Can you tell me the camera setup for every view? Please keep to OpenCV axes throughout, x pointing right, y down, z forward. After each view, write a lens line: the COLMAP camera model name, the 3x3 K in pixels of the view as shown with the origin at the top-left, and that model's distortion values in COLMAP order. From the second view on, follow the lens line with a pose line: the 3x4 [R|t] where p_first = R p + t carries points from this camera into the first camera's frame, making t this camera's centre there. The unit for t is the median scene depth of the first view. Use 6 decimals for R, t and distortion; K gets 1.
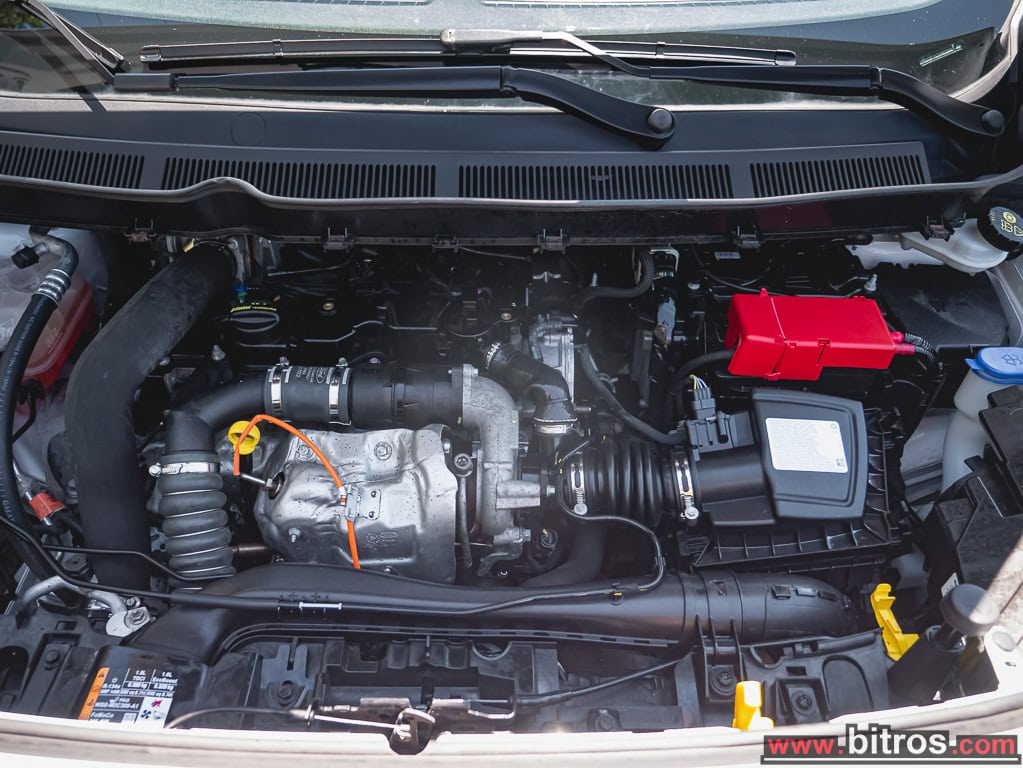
lens RADIAL K [[771.3, 0, 513.8], [0, 771.3, 381.8], [0, 0, 1]] dist [-0.024846, 0.016015]
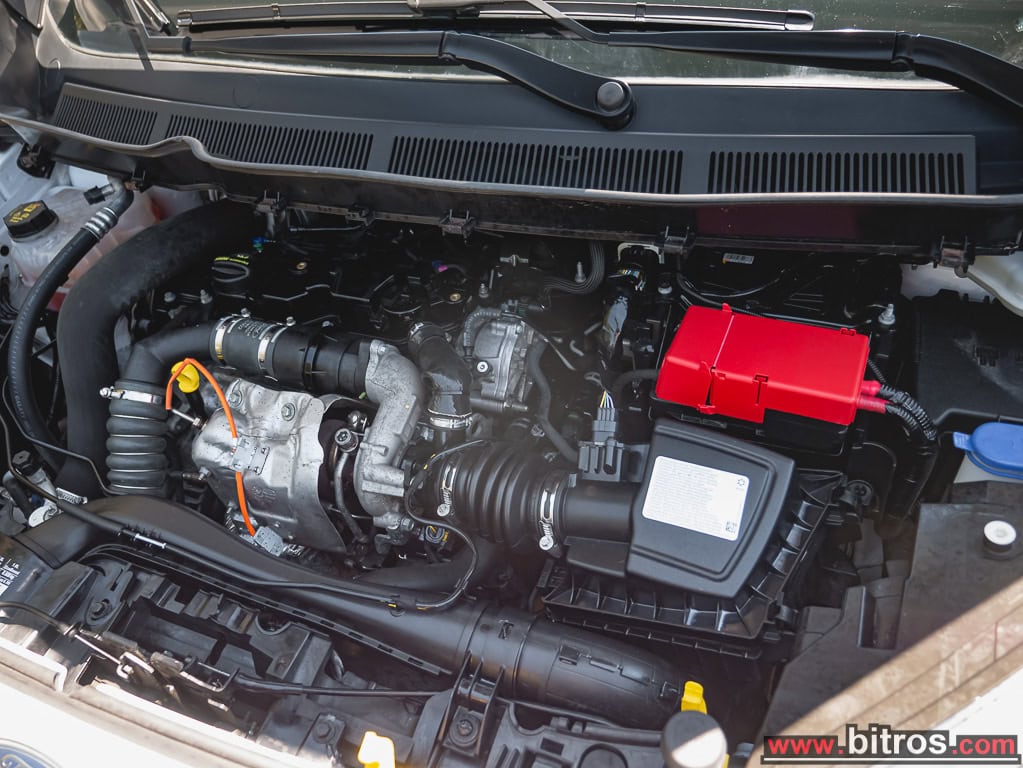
lens RADIAL K [[771.3, 0, 512.9], [0, 771.3, 384.1], [0, 0, 1]] dist [-0.024846, 0.016015]
pose [[0.918222, 0.167953, -0.358693, 0.462827], [-0.148846, 0.985582, 0.080453, -0.073587], [0.367034, -0.020484, 0.929982, 0.149439]]
